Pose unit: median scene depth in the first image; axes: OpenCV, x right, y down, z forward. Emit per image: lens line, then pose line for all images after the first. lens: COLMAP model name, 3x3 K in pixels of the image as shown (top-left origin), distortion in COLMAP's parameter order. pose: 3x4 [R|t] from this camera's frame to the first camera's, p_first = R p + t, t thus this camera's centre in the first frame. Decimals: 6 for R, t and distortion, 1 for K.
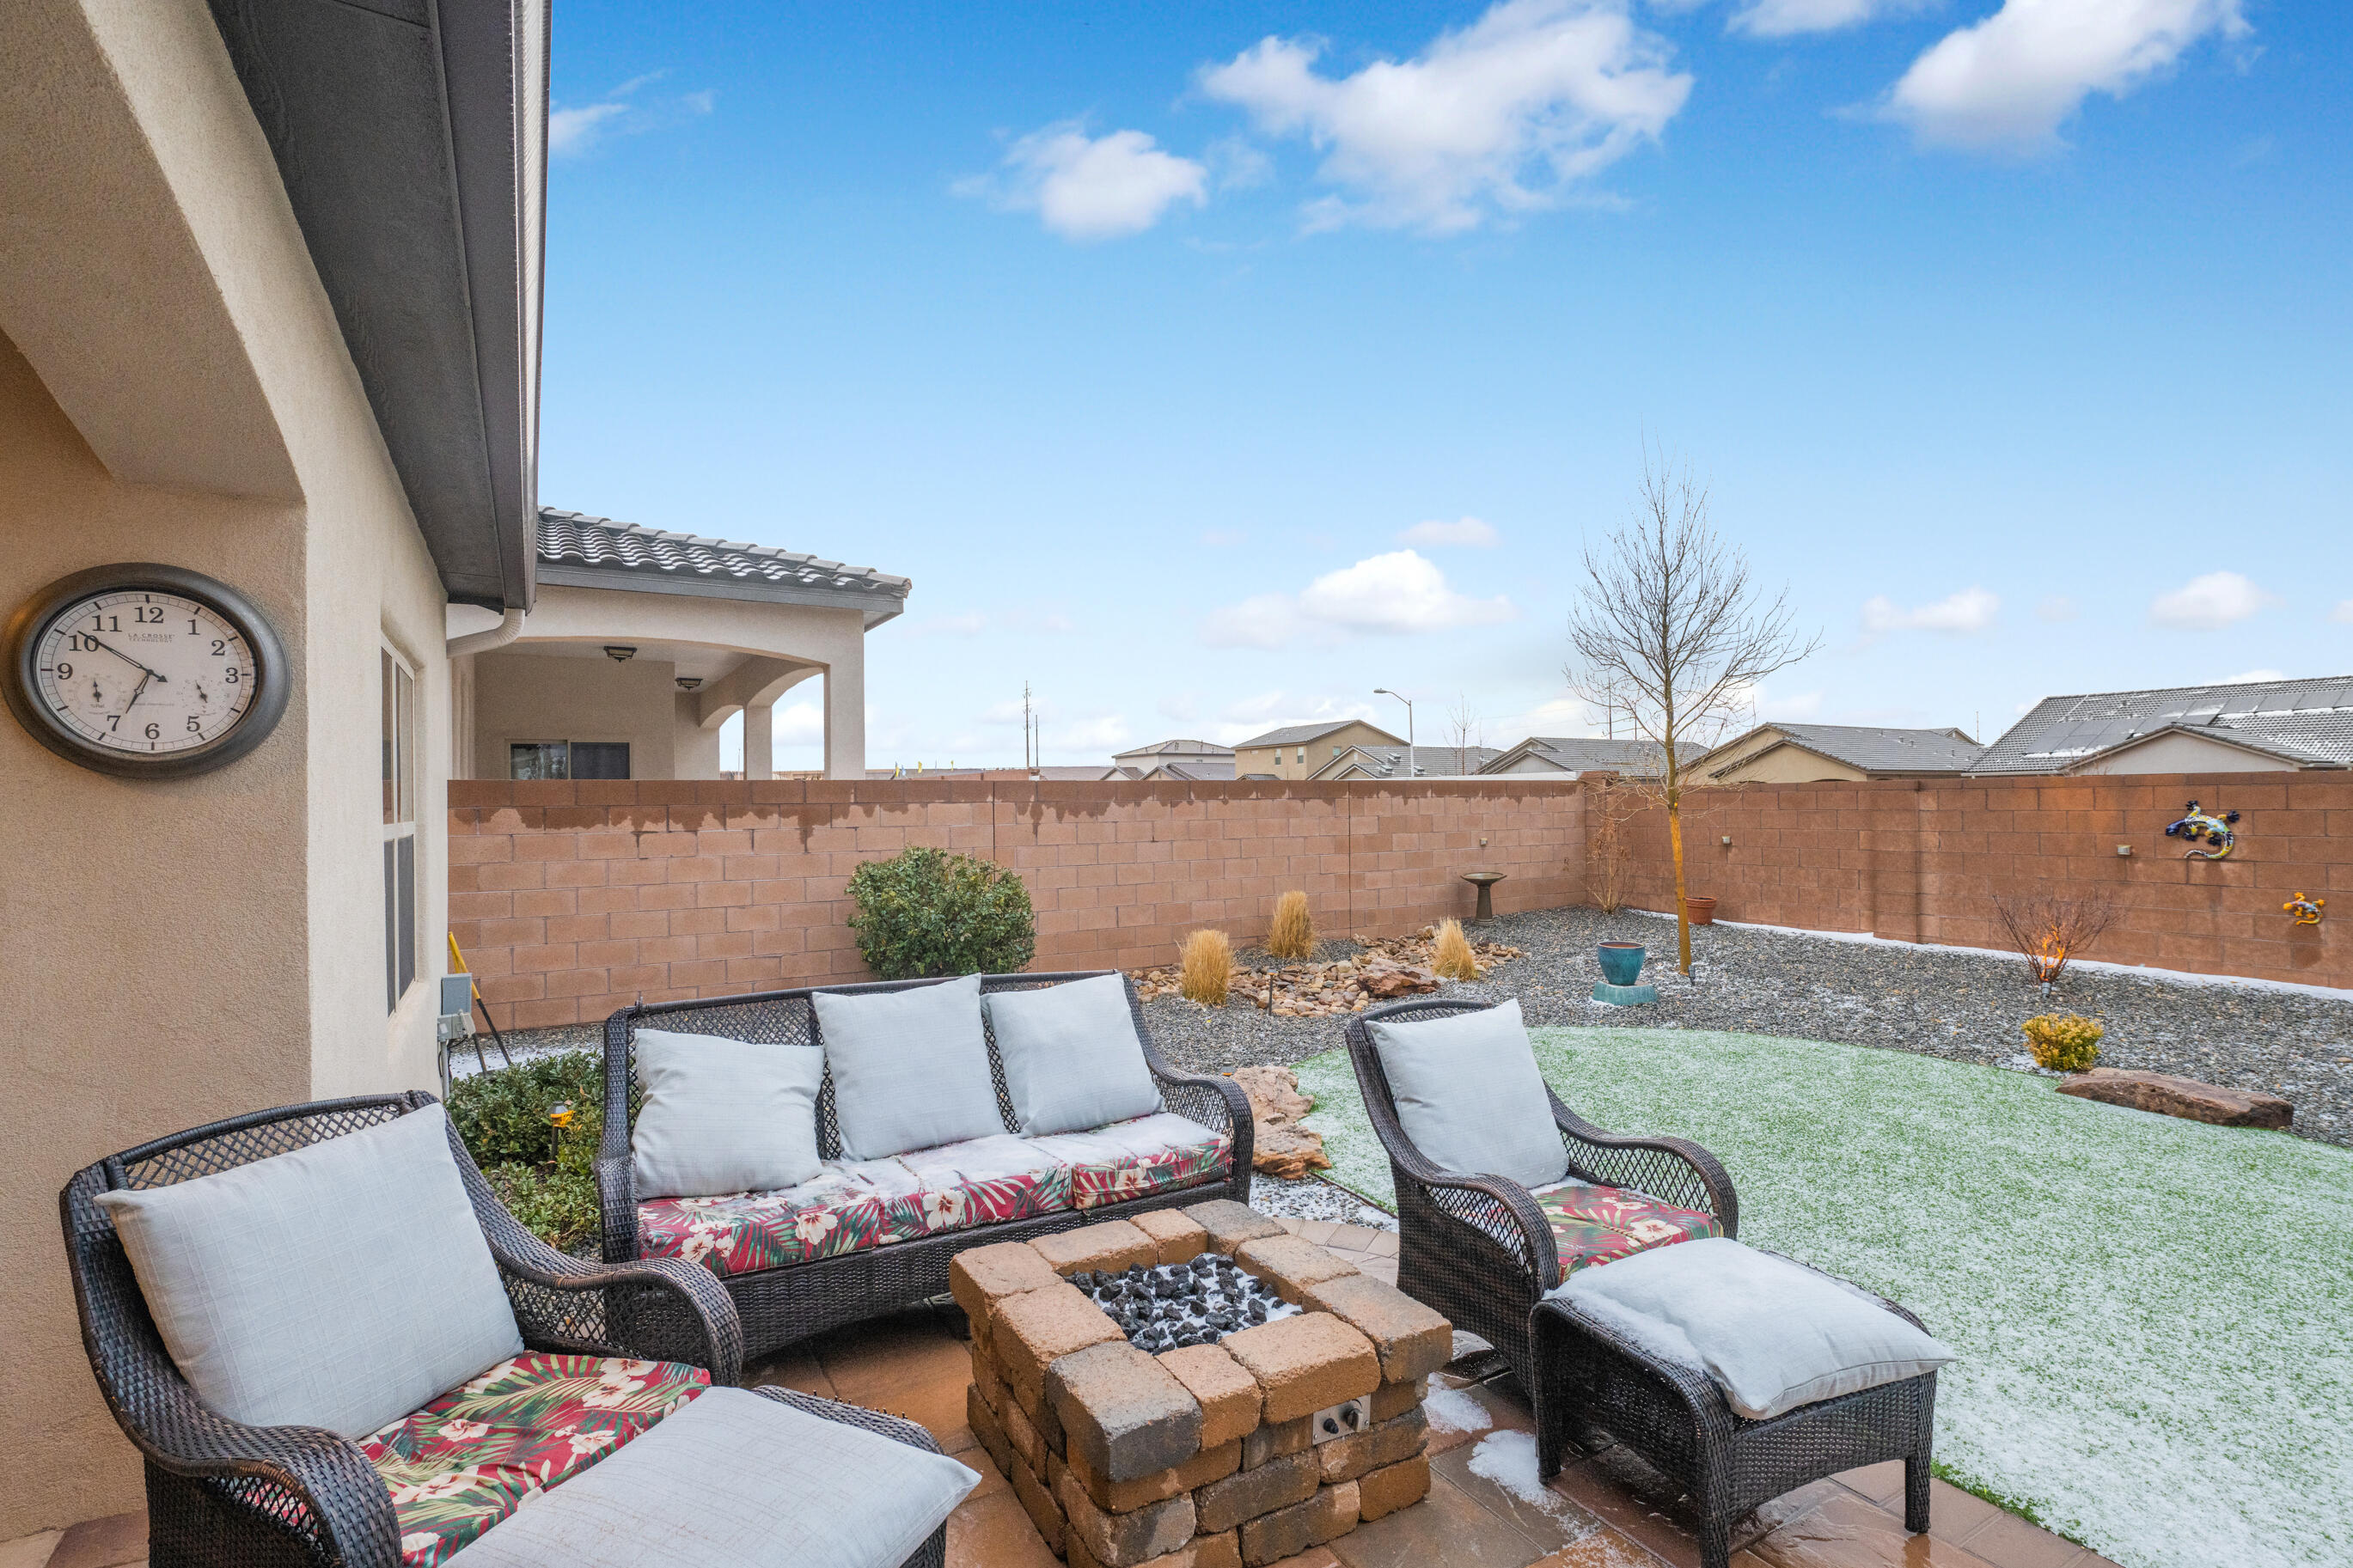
lens RADIAL K [[1088.3, 0, 1197.3], [0, 1088.3, 779.7], [0, 0, 1]] dist [-0.002287, -0.000785]
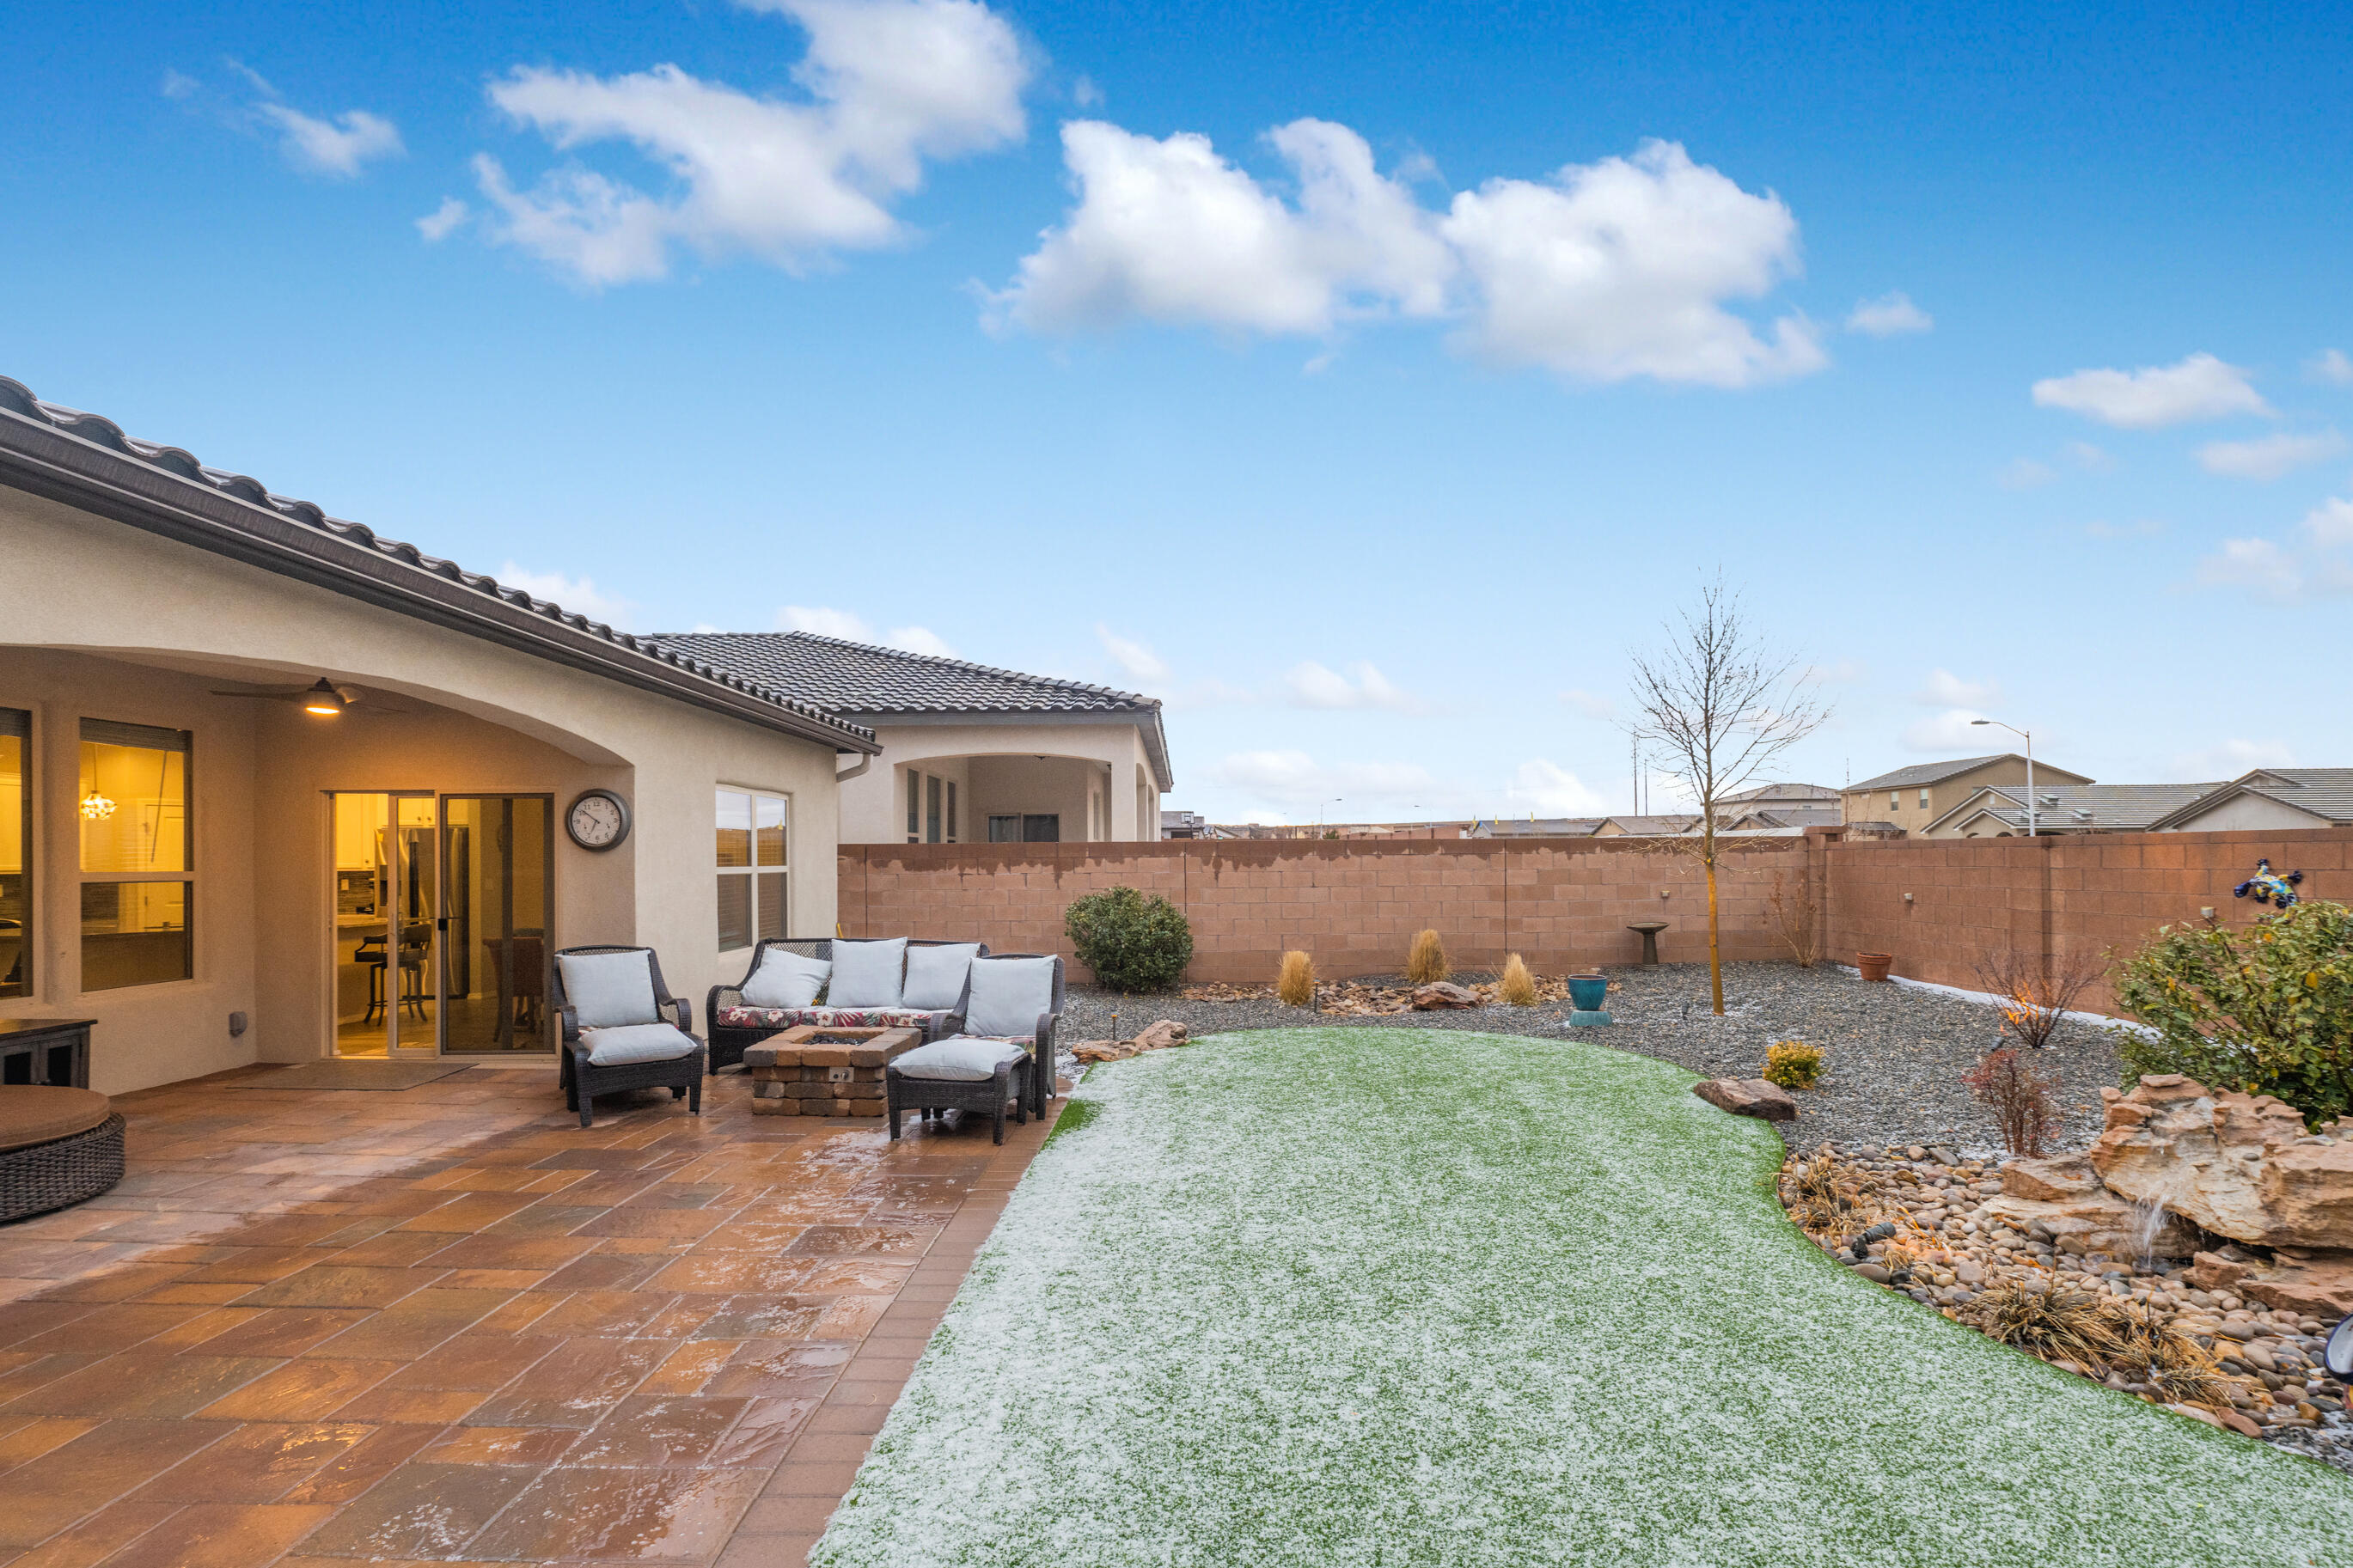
lens RADIAL K [[1094.6, 0, 1184.4], [0, 1094.6, 845.4], [0, 0, 1]] dist [-0.004146, -0.001362]
pose [[0.855040, -0.002349, -0.518557, 0.518158], [0.009126, 0.999903, 0.010518, -0.008596], [0.518482, -0.013726, 0.854978, -0.212589]]
